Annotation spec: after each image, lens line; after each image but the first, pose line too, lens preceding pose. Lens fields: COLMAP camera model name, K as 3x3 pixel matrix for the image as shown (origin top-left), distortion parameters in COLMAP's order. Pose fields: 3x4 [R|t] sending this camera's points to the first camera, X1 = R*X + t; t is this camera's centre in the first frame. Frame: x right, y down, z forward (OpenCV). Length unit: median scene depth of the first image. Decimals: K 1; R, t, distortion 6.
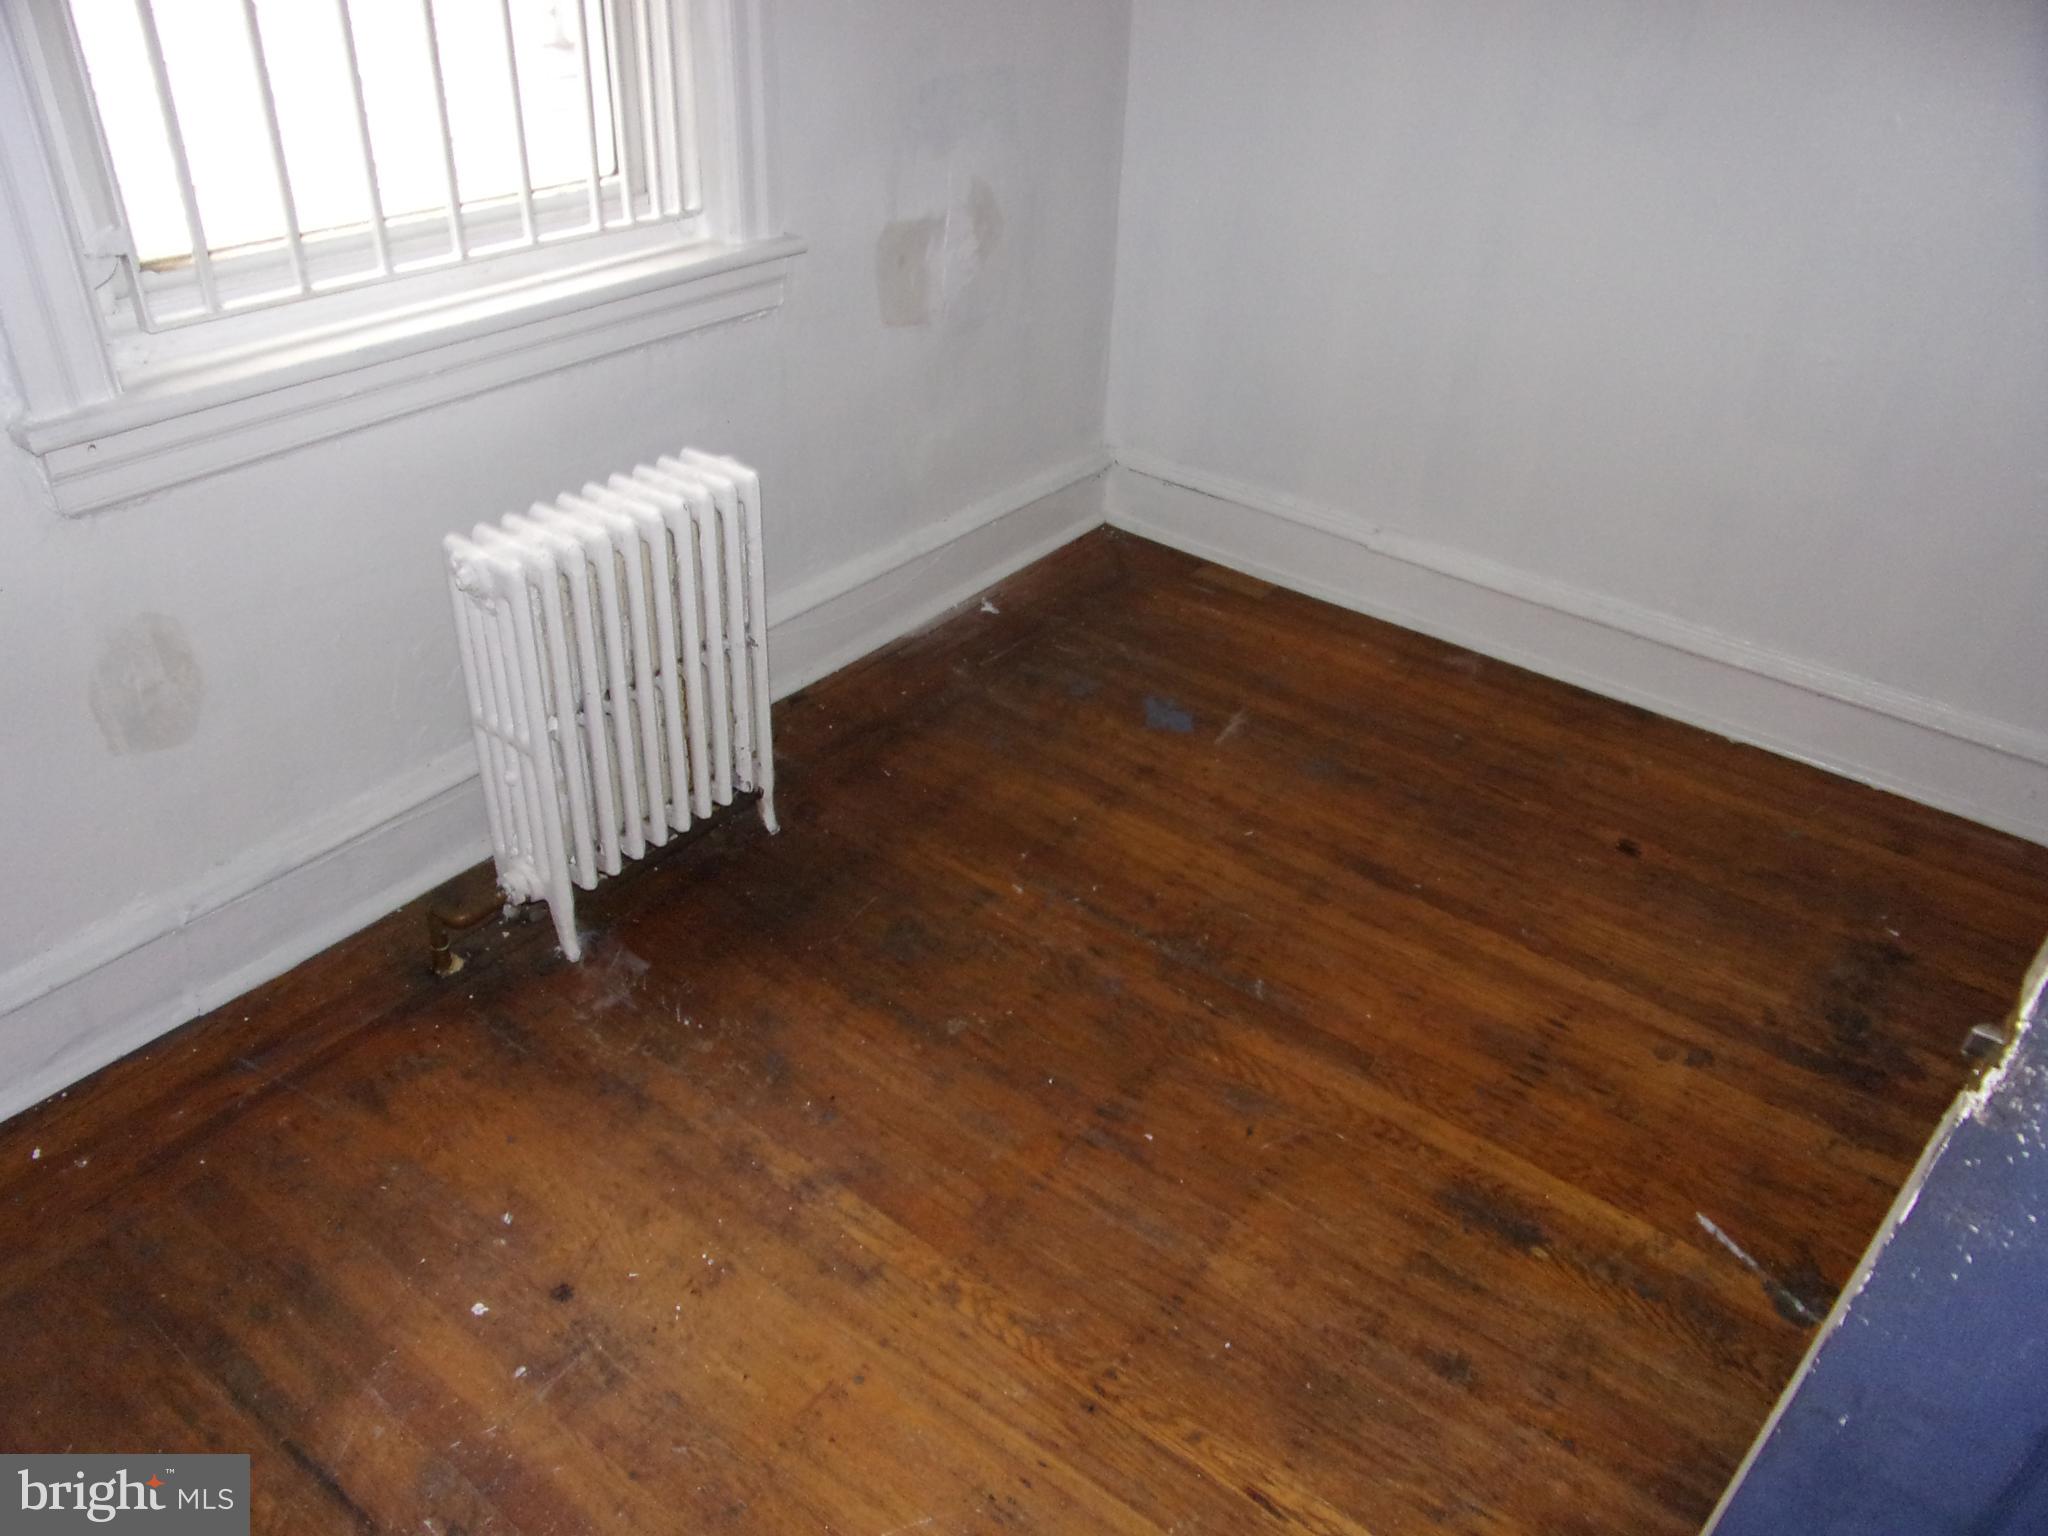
lens RADIAL K [[1454.0, 0, 1009.4], [0, 1454.0, 766.2], [0, 0, 1]] dist [-0.055561, 0.039918]
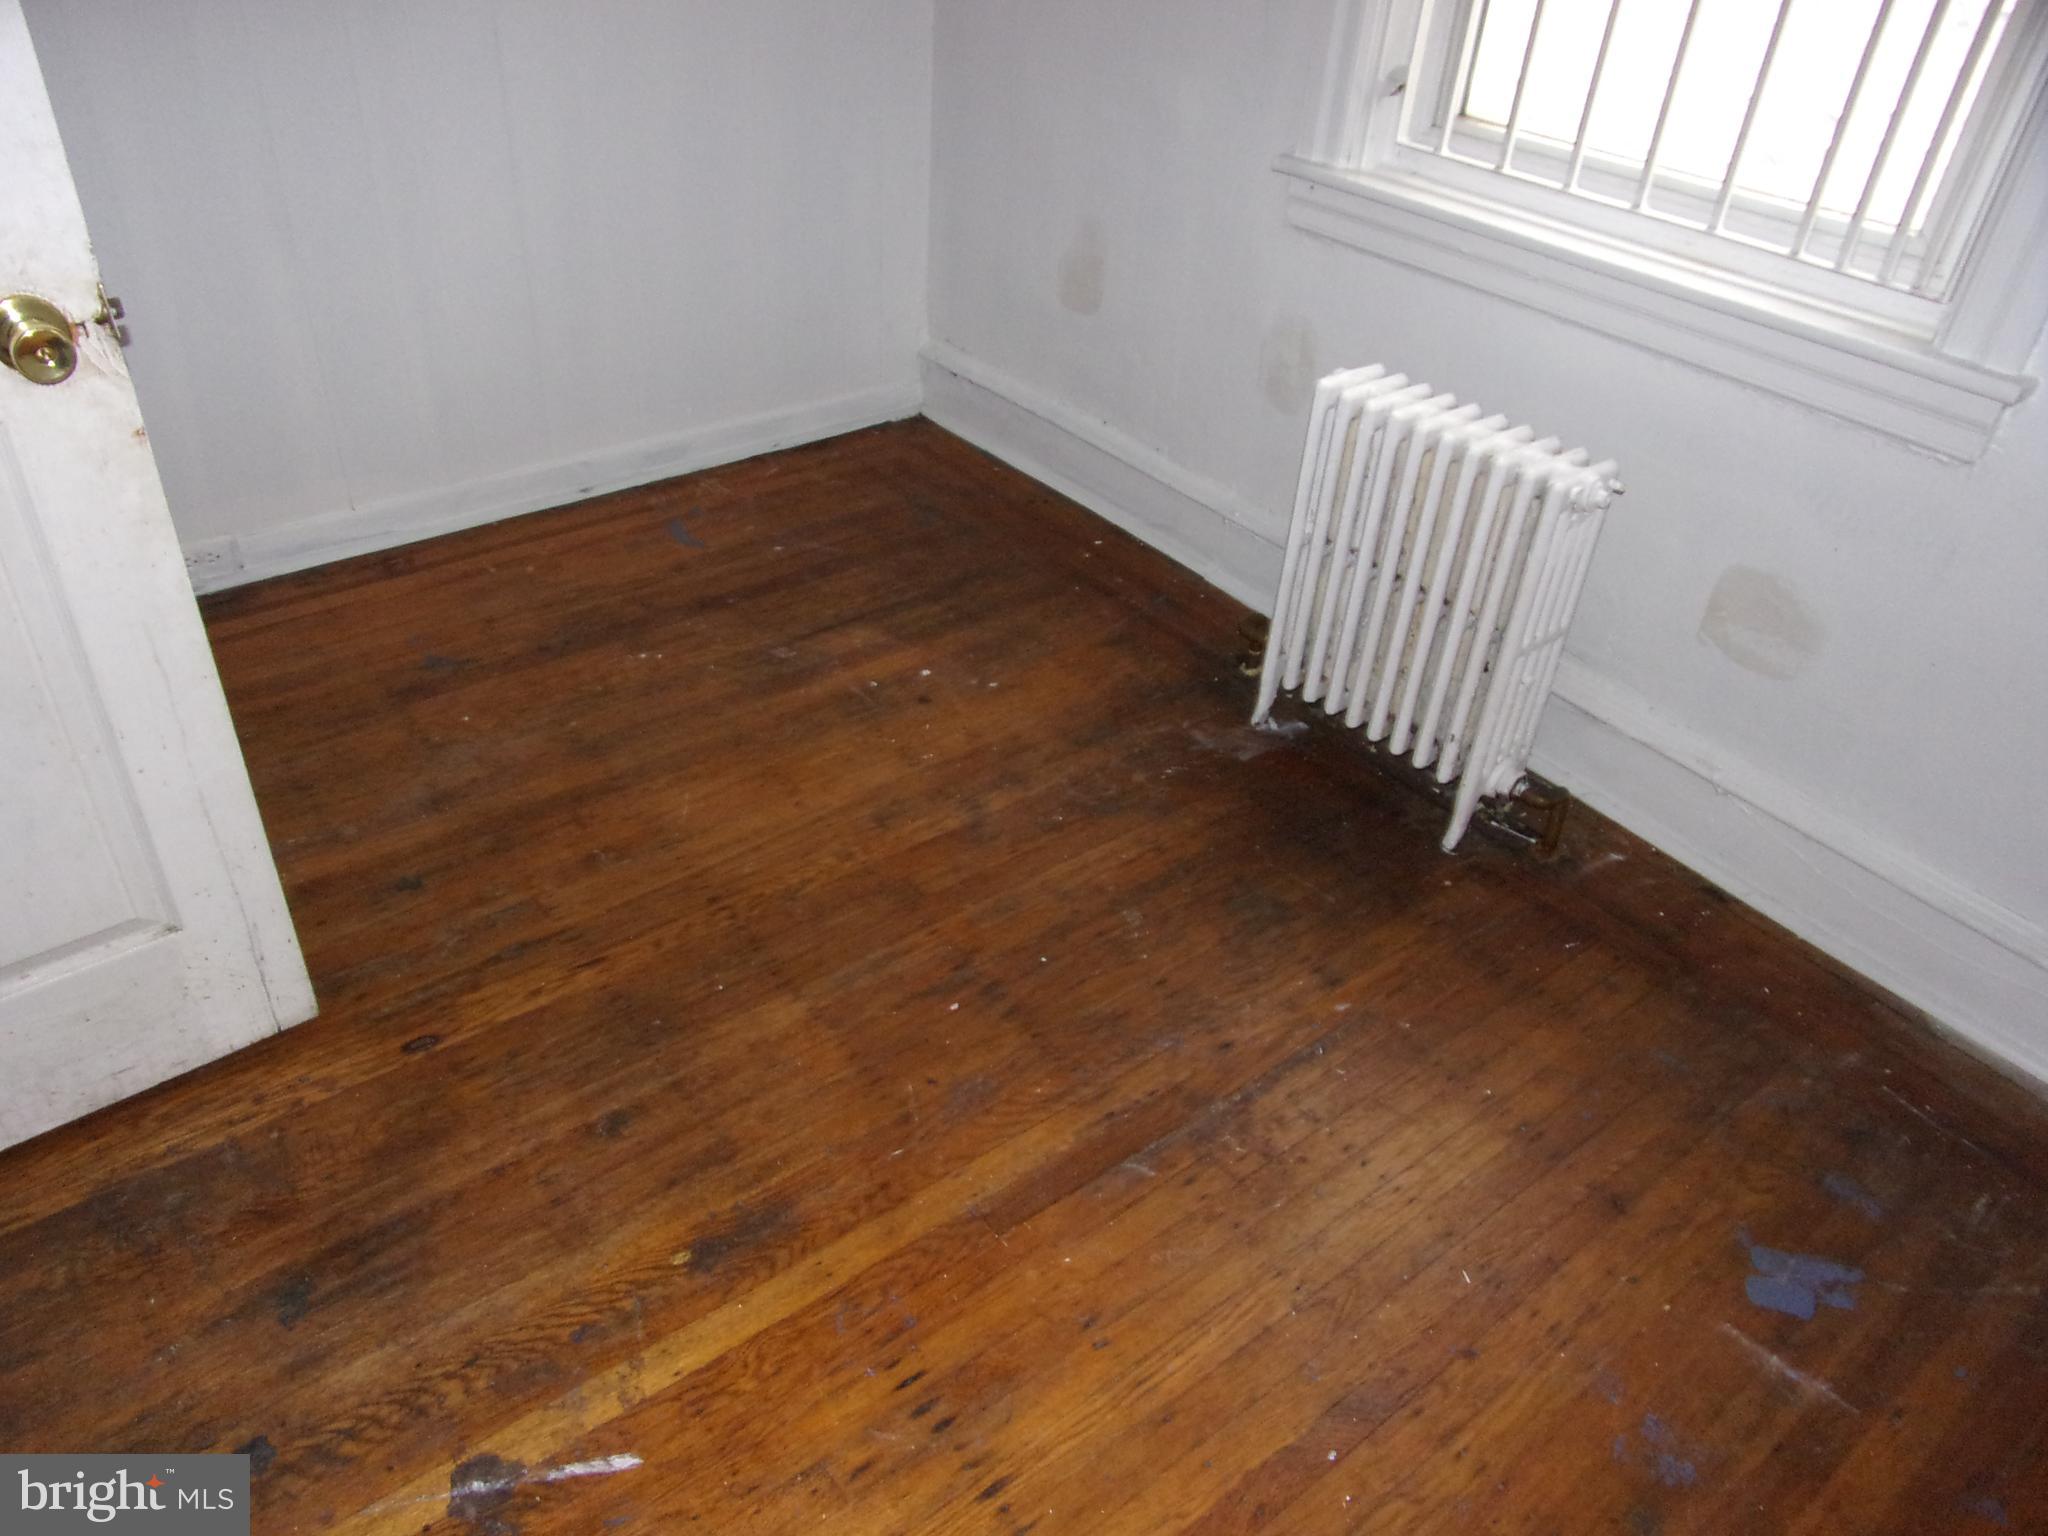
lens RADIAL K [[1454.0, 0, 1010.5], [0, 1454.0, 769.5], [0, 0, 1]] dist [-0.055561, 0.039918]
pose [[-0.267304, 0.506866, -0.819534, 0.893392], [-0.588554, 0.587534, 0.555345, -0.464491], [0.762989, 0.630786, 0.141268, 0.828304]]
